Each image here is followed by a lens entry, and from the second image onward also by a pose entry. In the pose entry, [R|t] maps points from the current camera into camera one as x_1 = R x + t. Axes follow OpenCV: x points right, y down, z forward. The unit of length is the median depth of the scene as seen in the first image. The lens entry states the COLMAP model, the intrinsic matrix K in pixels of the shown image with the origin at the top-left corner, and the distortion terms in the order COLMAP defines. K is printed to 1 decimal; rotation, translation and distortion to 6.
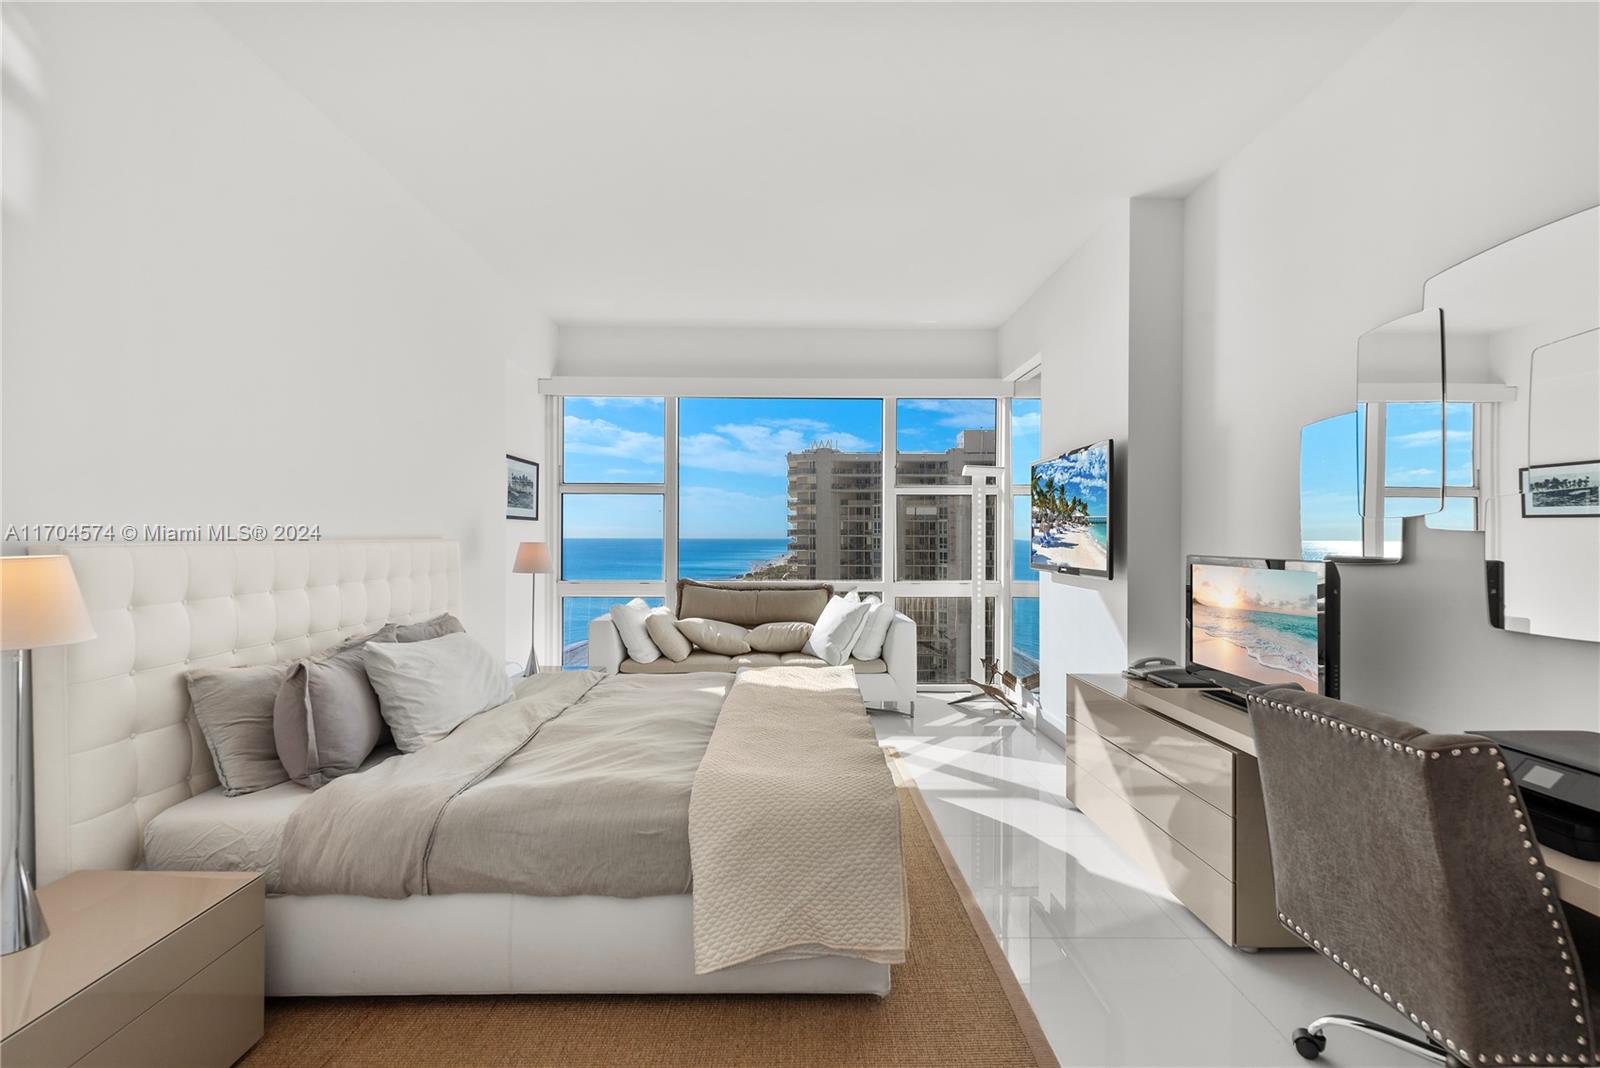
lens RADIAL K [[737.9, 0, 804.4], [0, 737.9, 545.7], [0, 0, 1]] dist [0.016769, -0.000684]
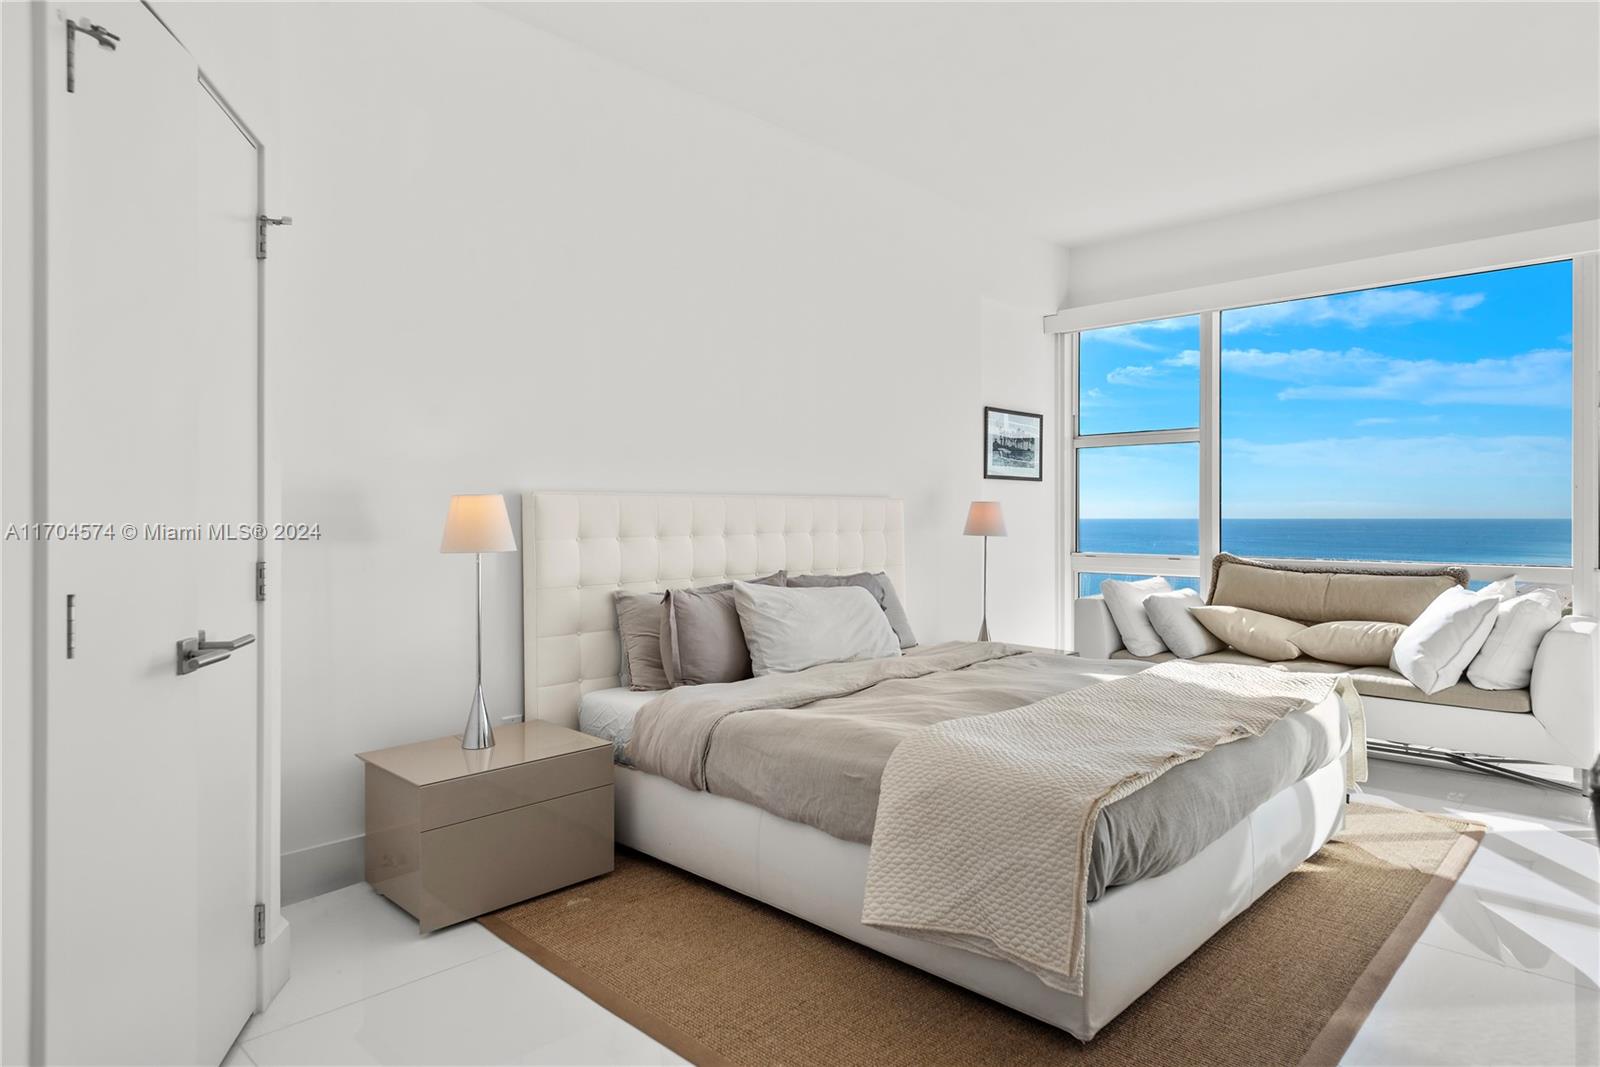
lens RADIAL K [[963.6, 0, 802.2], [0, 963.6, 508.6], [0, 0, 1]] dist [0.032641, -0.006538]
pose [[0.704868, -0.008080, -0.709293, 0.509613], [-0.005619, 0.999840, -0.016974, 0.041835], [0.709317, 0.015950, 0.704710, 0.030873]]
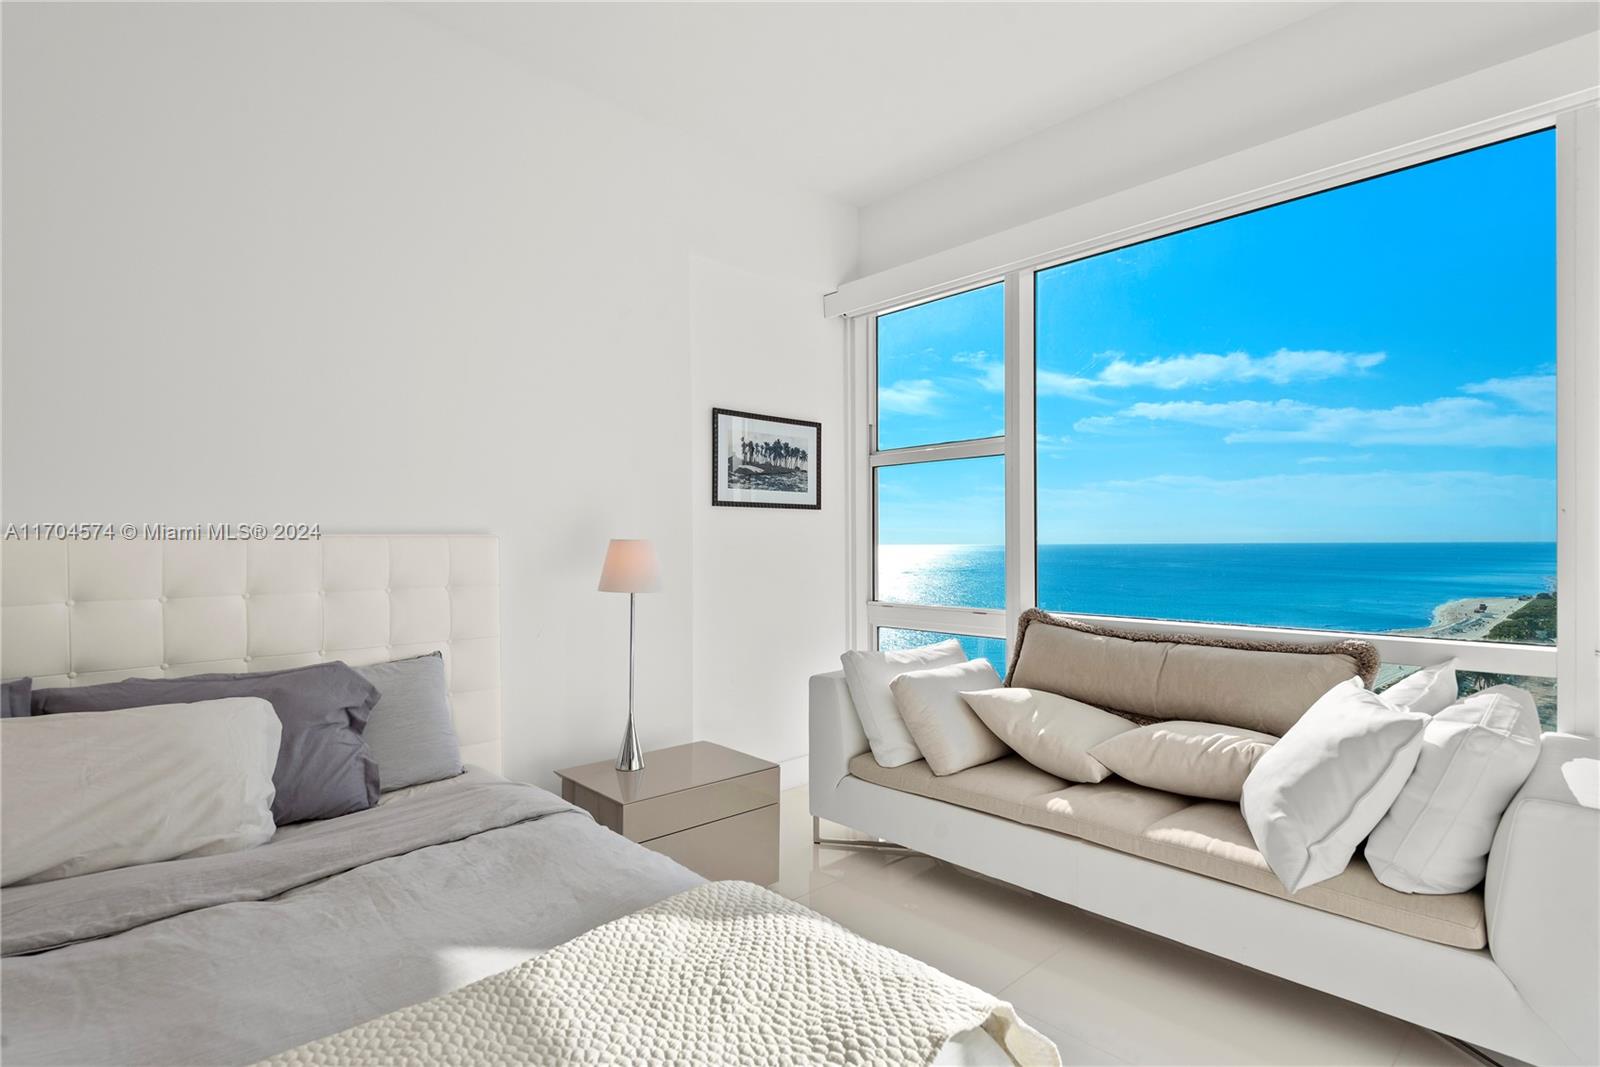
lens RADIAL K [[789.5, 0, 803.8], [0, 789.5, 542.1], [0, 0, 1]] dist [-0.009297, 0.003810]
pose [[0.676106, -0.008749, -0.736752, 0.315607], [-0.001341, 0.999913, -0.013105, 0.011169], [0.736803, 0.009848, 0.676036, 1.115275]]
